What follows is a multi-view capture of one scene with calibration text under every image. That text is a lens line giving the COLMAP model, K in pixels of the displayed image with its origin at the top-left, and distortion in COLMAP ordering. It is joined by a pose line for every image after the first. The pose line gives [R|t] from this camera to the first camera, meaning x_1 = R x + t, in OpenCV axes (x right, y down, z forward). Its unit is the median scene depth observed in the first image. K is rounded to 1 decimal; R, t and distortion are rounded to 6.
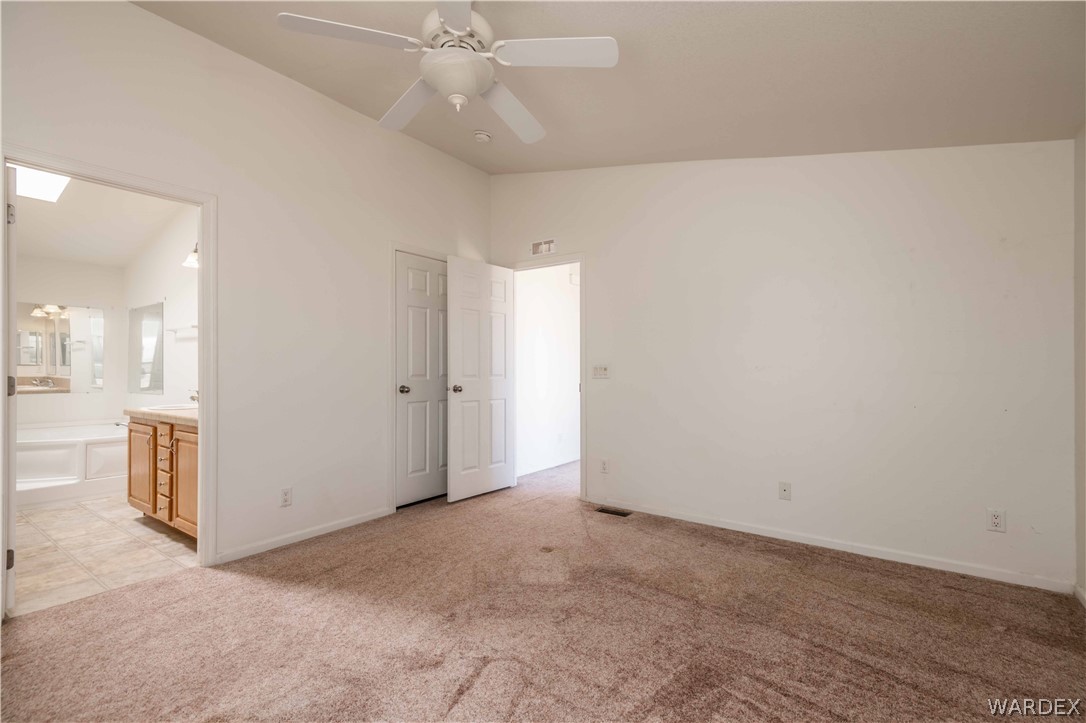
lens RADIAL K [[492.1, 0, 542.9], [0, 492.1, 372.8], [0, 0, 1]] dist [-0.001784, -0.000527]
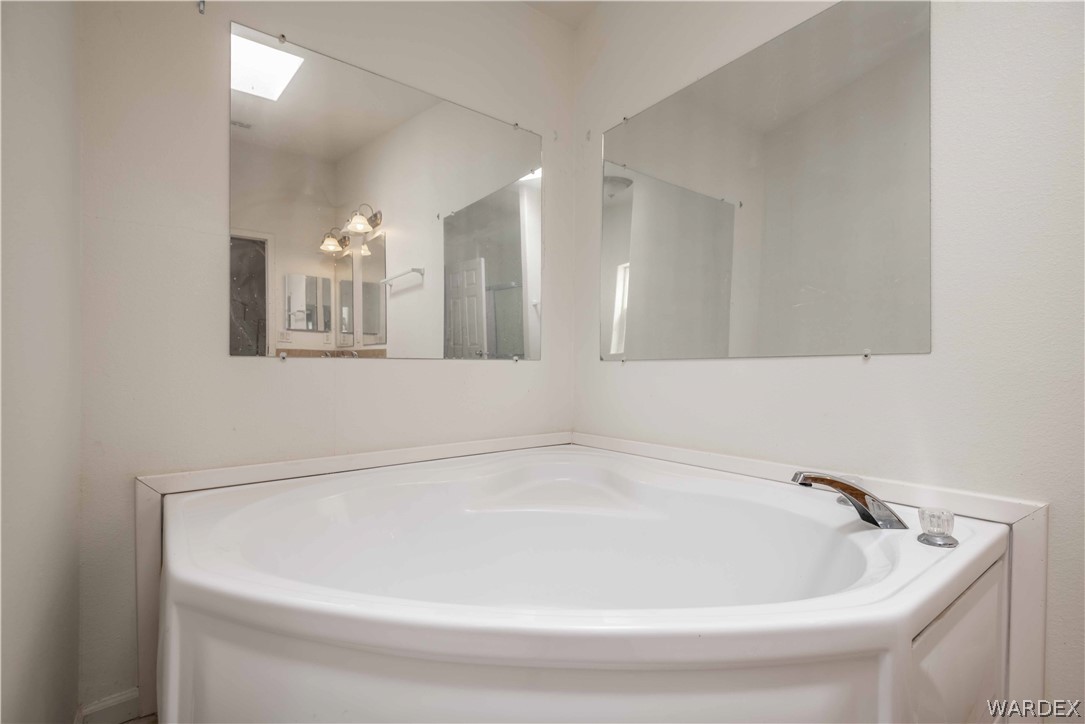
lens RADIAL K [[499.5, 0, 542.5], [0, 499.5, 362.0], [0, 0, 1]] dist [0.028048, -0.000201]
pose [[0.954907, -0.004389, -0.296872, -0.794051], [-0.000648, 0.999858, -0.016868, 0.048926], [0.296904, 0.016300, 0.954768, 0.645982]]
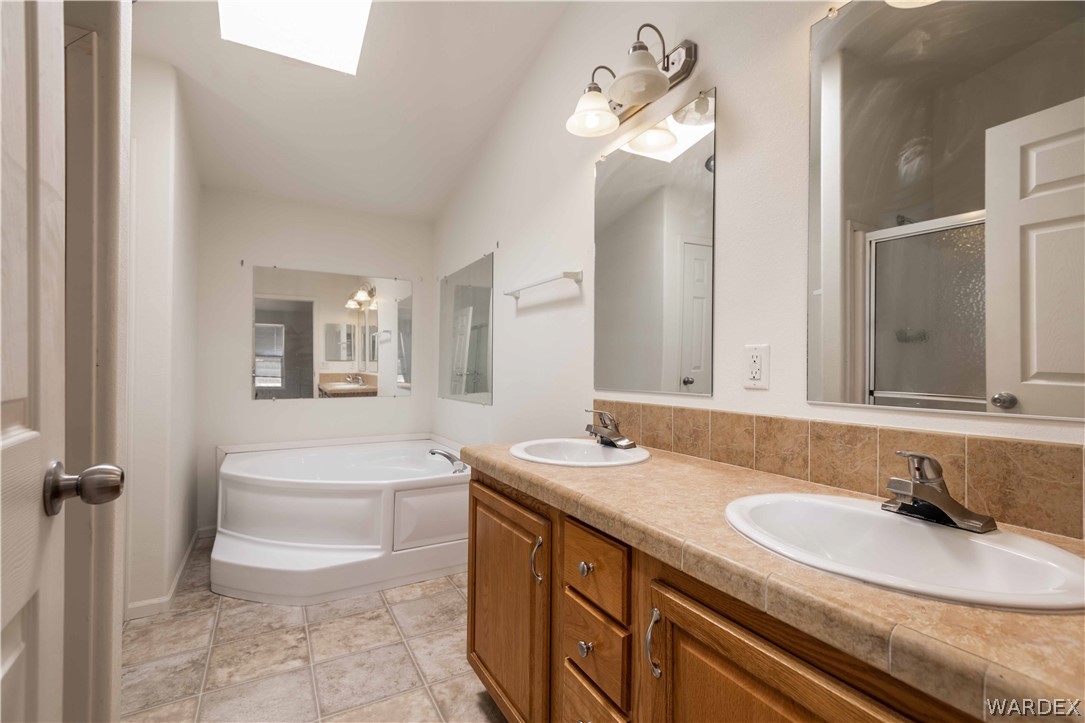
lens RADIAL K [[499.5, 0, 542.5], [0, 499.5, 361.5], [0, 0, 1]] dist [0.028048, -0.000201]
pose [[0.899255, -0.005740, -0.437388, -0.398379], [-0.000939, 0.999886, -0.015052, -0.000401], [0.437424, 0.013946, 0.899147, 0.421265]]
